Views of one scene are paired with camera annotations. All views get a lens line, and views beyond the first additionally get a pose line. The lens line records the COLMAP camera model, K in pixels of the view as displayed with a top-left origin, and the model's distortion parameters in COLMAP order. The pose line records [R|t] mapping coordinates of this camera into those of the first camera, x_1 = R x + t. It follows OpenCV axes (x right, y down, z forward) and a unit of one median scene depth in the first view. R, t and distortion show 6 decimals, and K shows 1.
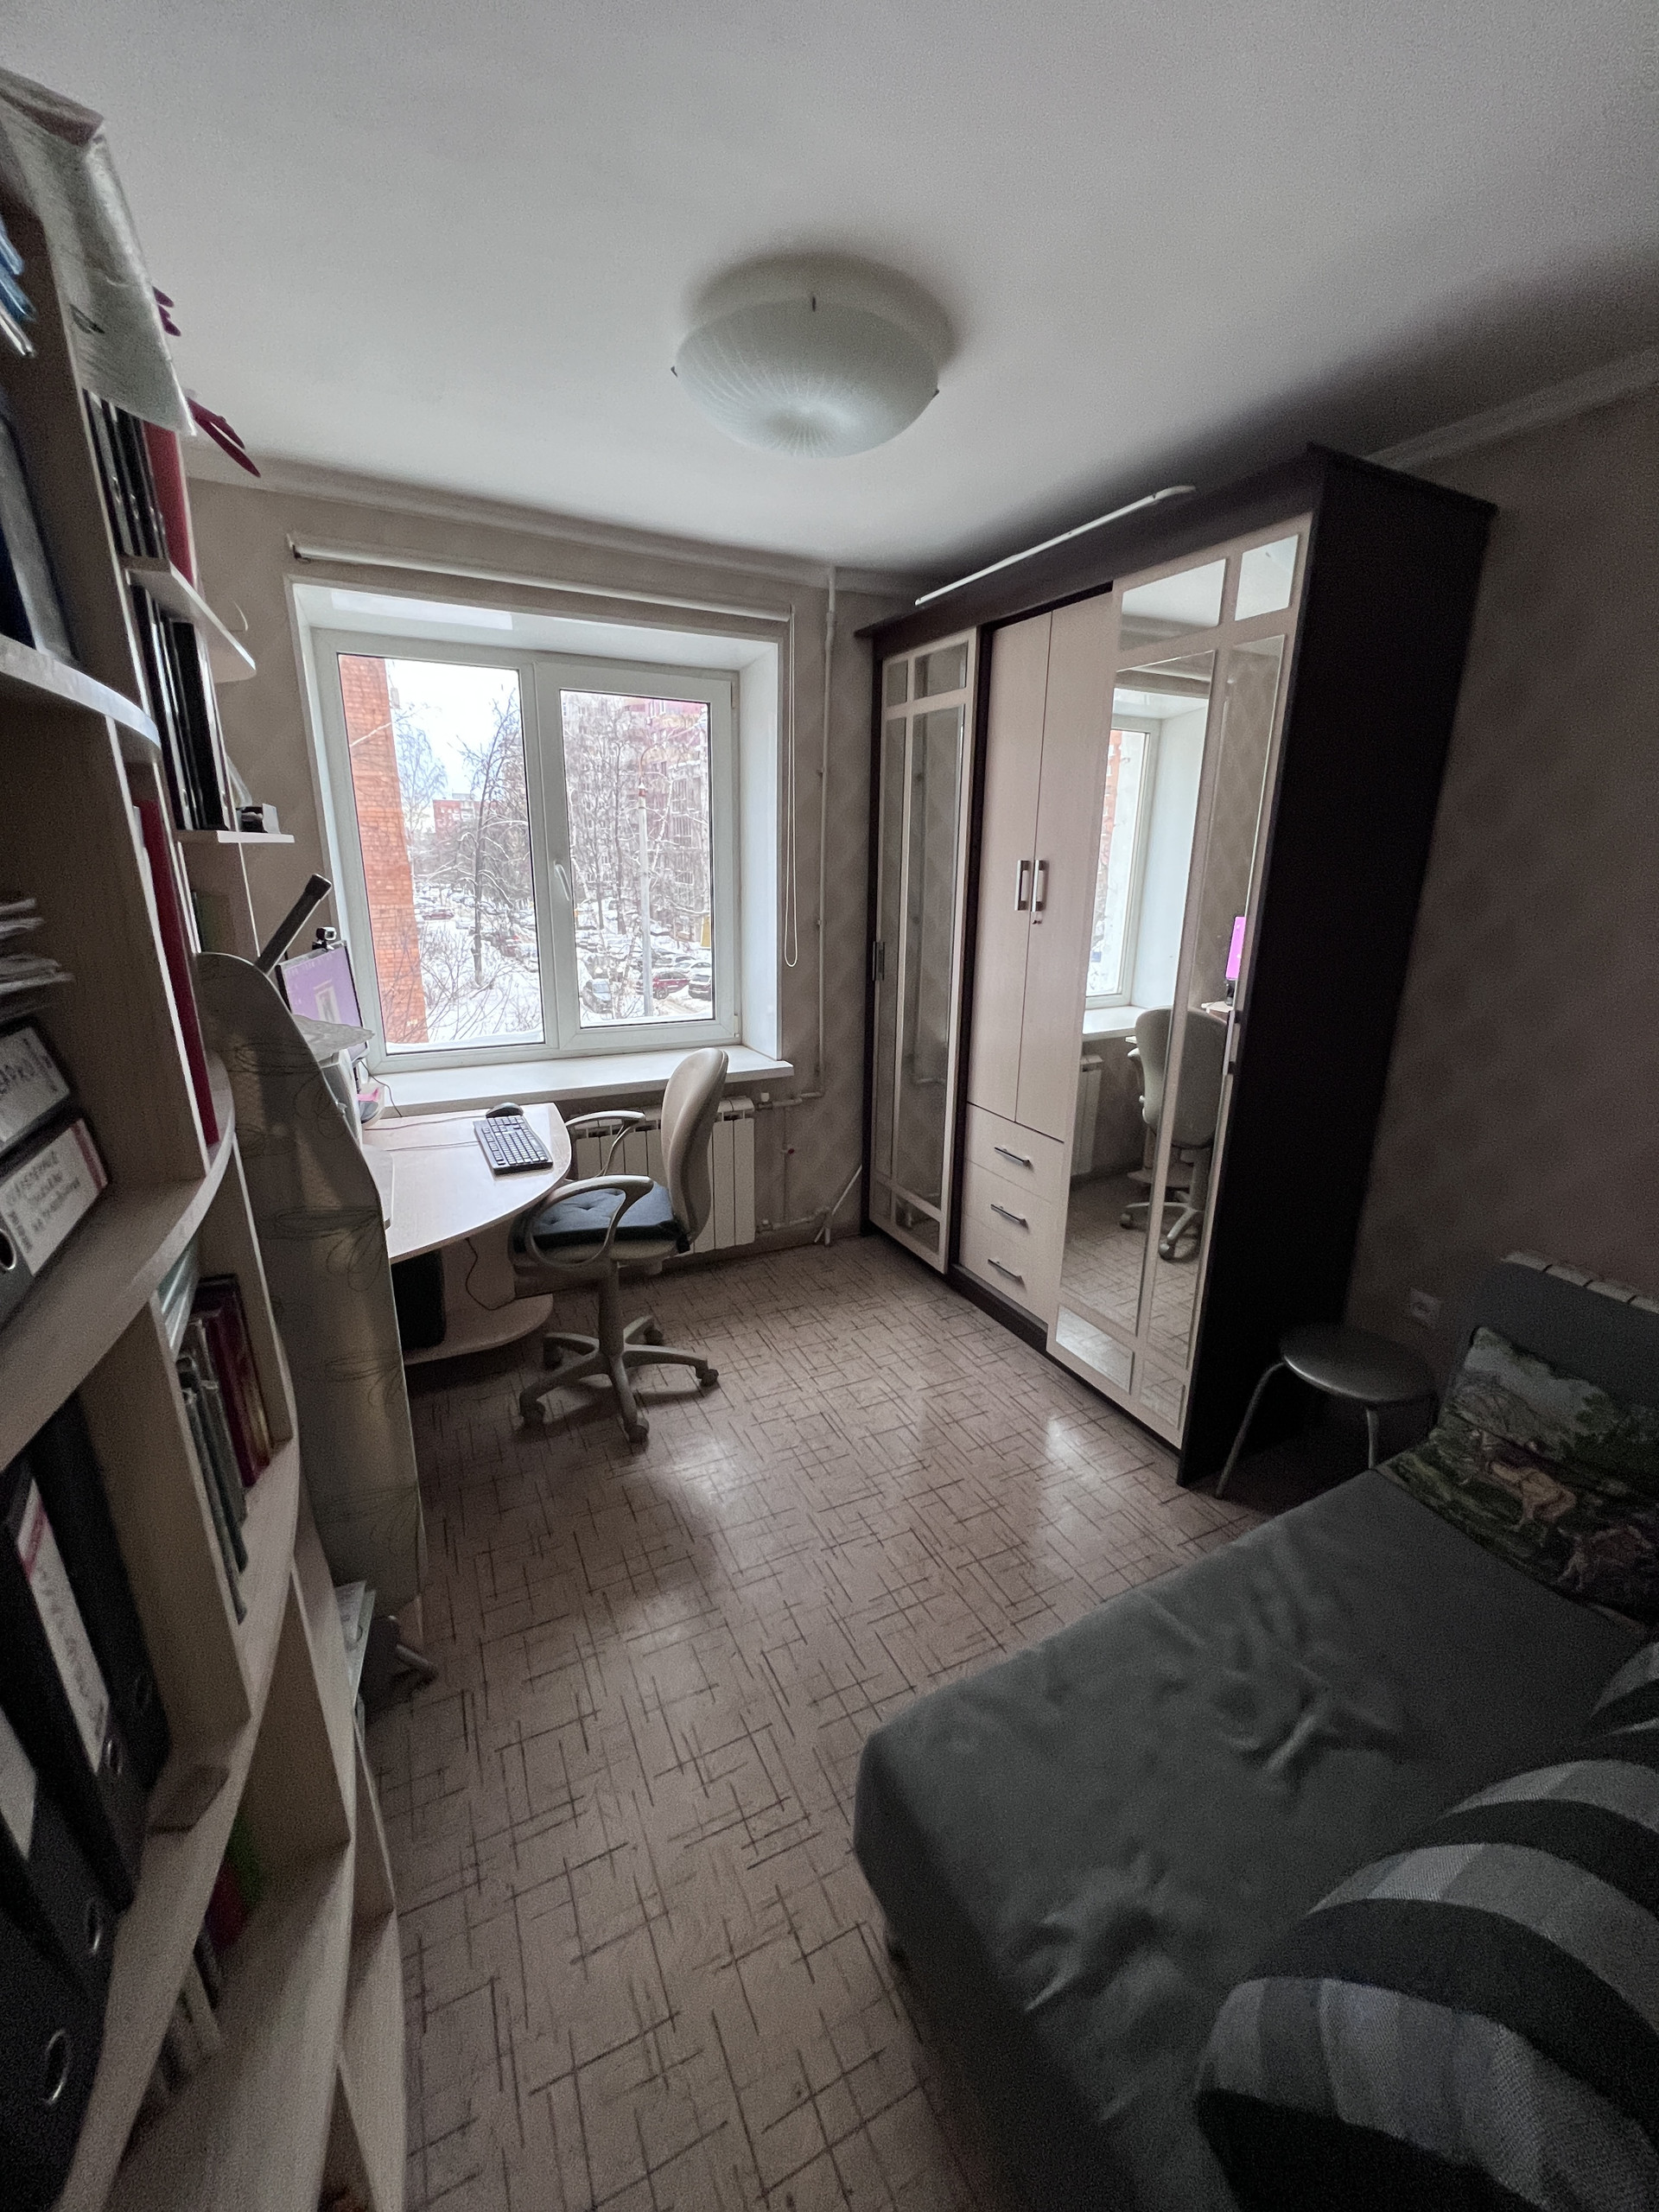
lens RADIAL K [[894.7, 0, 818.6], [0, 894.7, 1116.7], [0, 0, 1]] dist [0.001402, 0.000046]
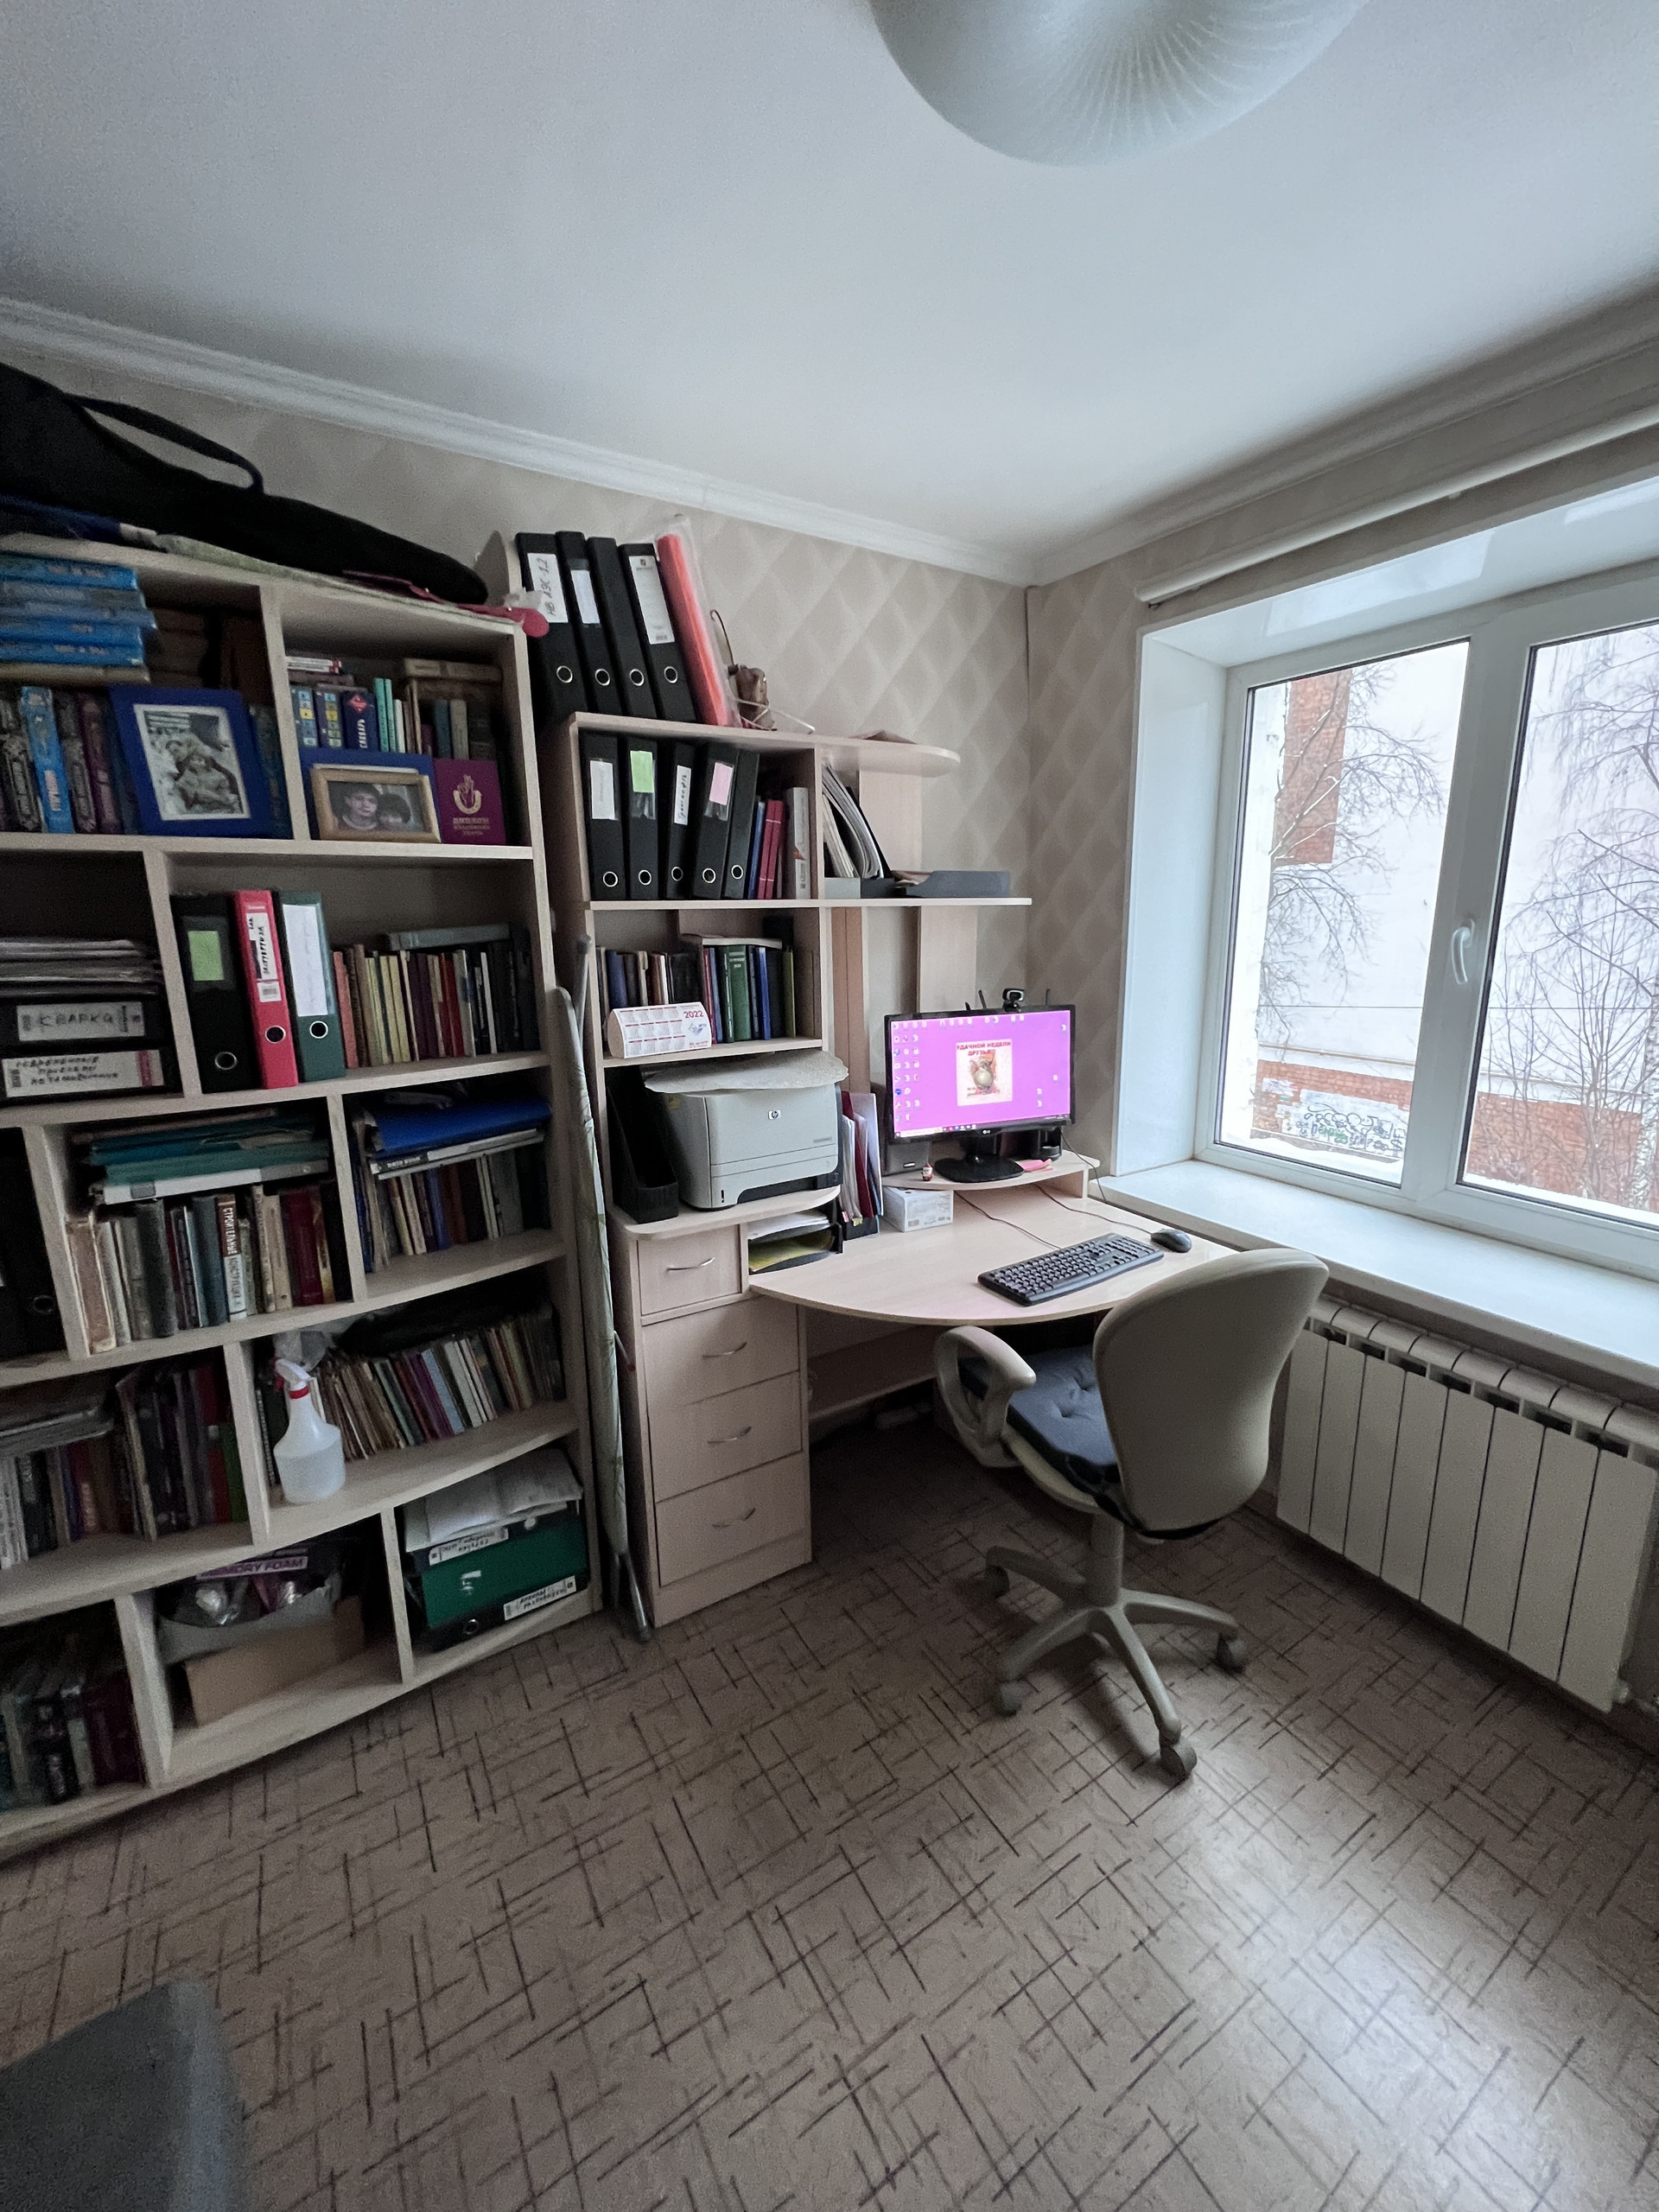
lens RADIAL K [[894.7, 0, 831.4], [0, 894.7, 1091.4], [0, 0, 1]] dist [0.001402, 0.000046]
pose [[0.113698, 0.205445, -0.972042, 0.379804], [-0.281870, 0.944855, 0.166729, -0.189955], [0.952692, 0.255033, 0.165337, 0.612031]]
